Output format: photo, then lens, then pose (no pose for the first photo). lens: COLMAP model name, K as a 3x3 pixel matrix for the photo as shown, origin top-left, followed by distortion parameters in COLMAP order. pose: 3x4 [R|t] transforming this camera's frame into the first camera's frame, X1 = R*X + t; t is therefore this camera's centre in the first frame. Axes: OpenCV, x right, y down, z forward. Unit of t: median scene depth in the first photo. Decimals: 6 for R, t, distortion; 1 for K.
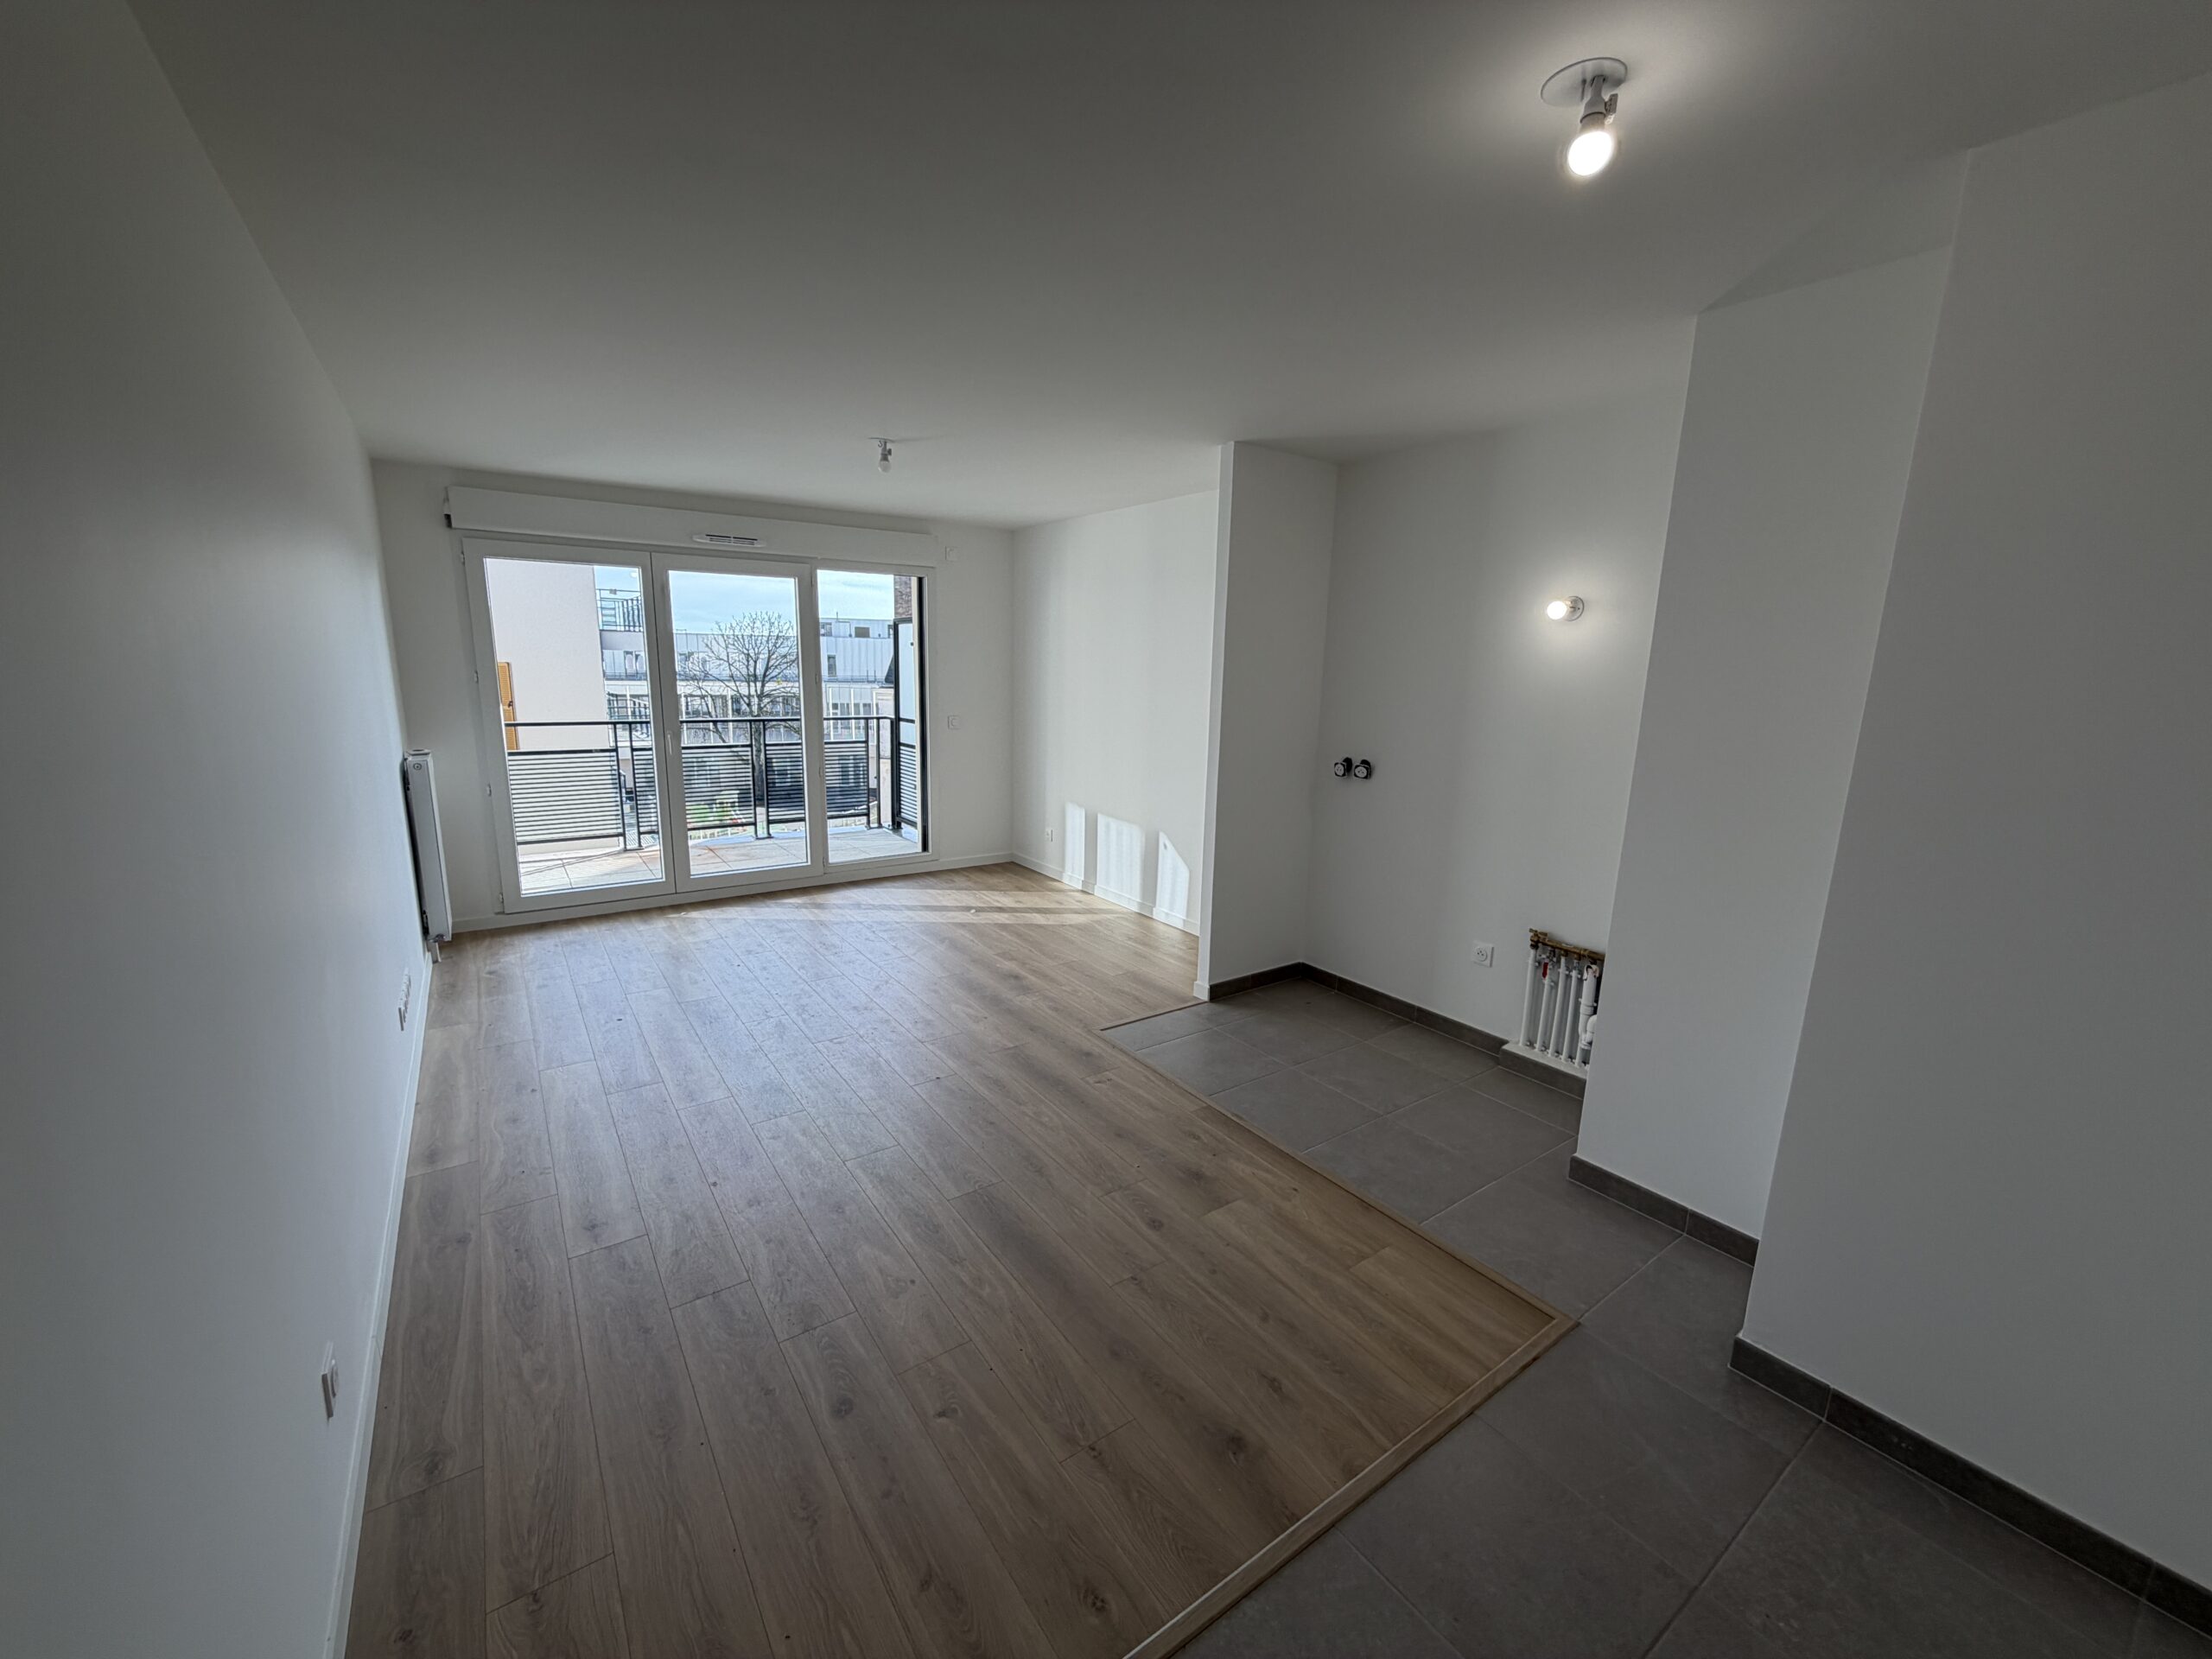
lens RADIAL K [[873.0, 0, 1106.0], [0, 873.0, 829.5], [0, 0, 1]] dist [-0.000712, -0.000040]
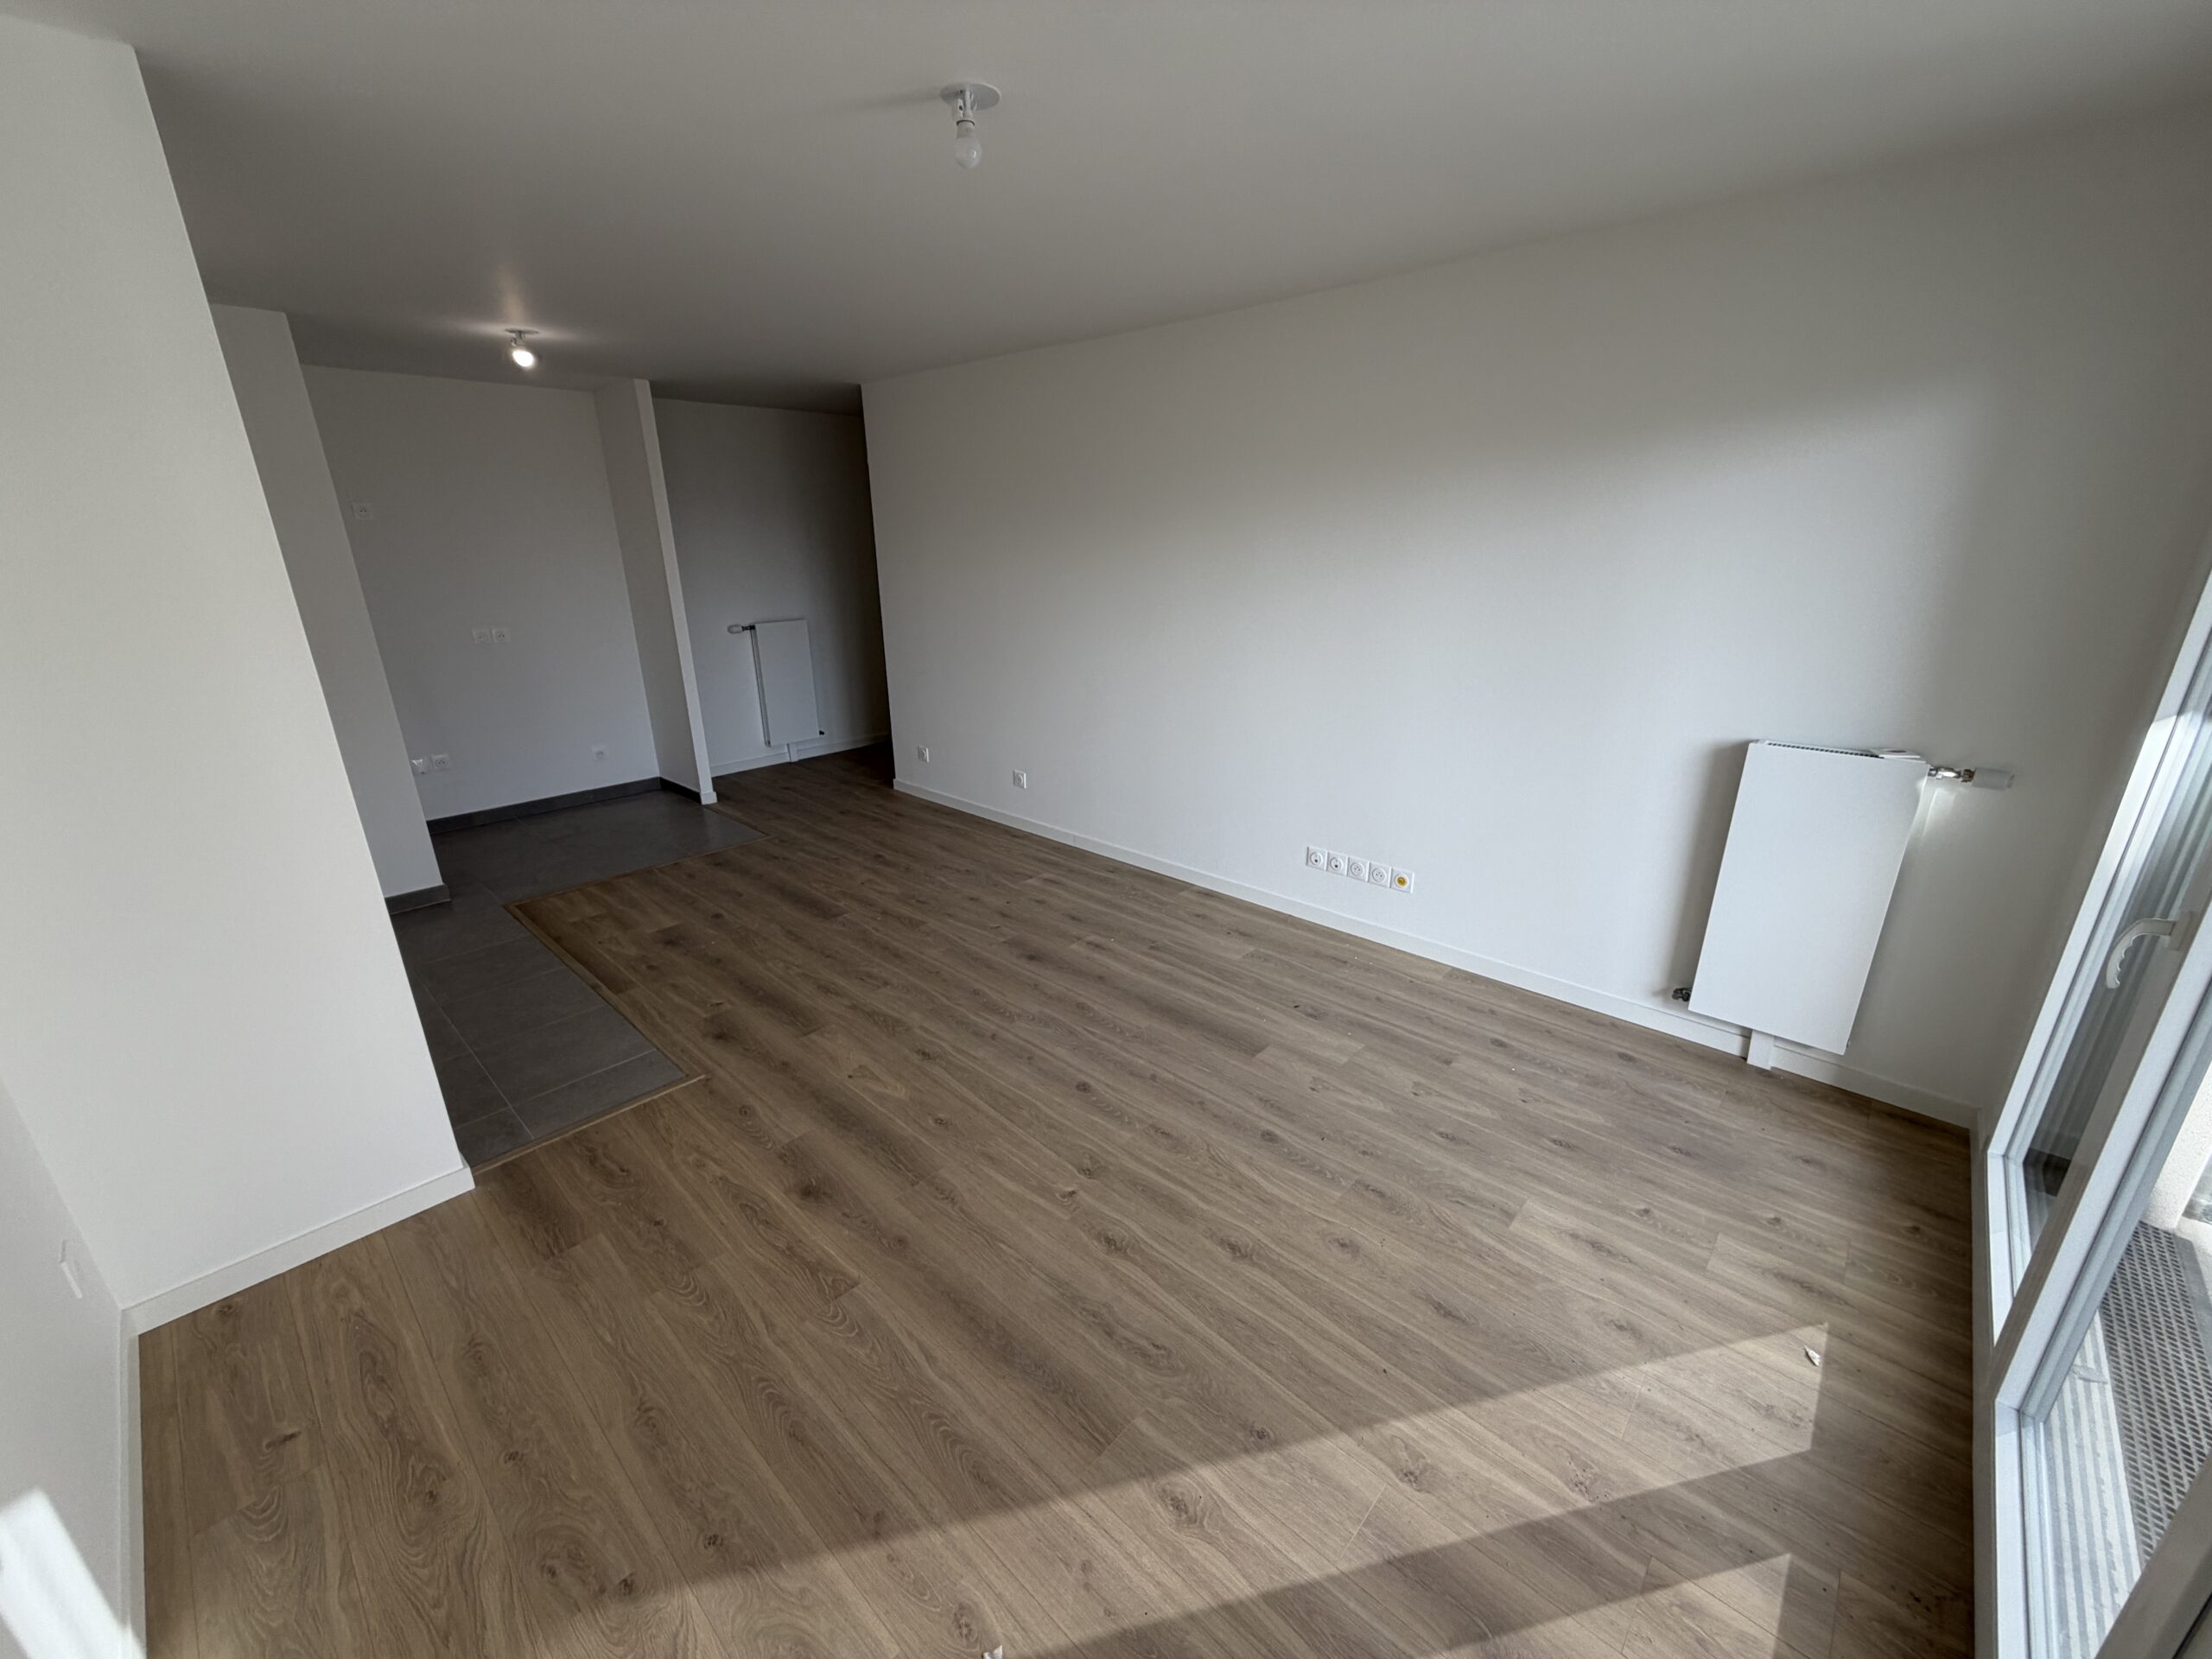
lens RADIAL K [[873.0, 0, 1106.0], [0, 873.0, 829.5], [0, 0, 1]] dist [-0.000712, -0.000040]
pose [[-0.977706, 0.055791, -0.202433, -0.178393], [-0.051839, 0.870086, 0.490167, -0.279223], [0.203481, 0.489733, -0.847795, 1.325273]]
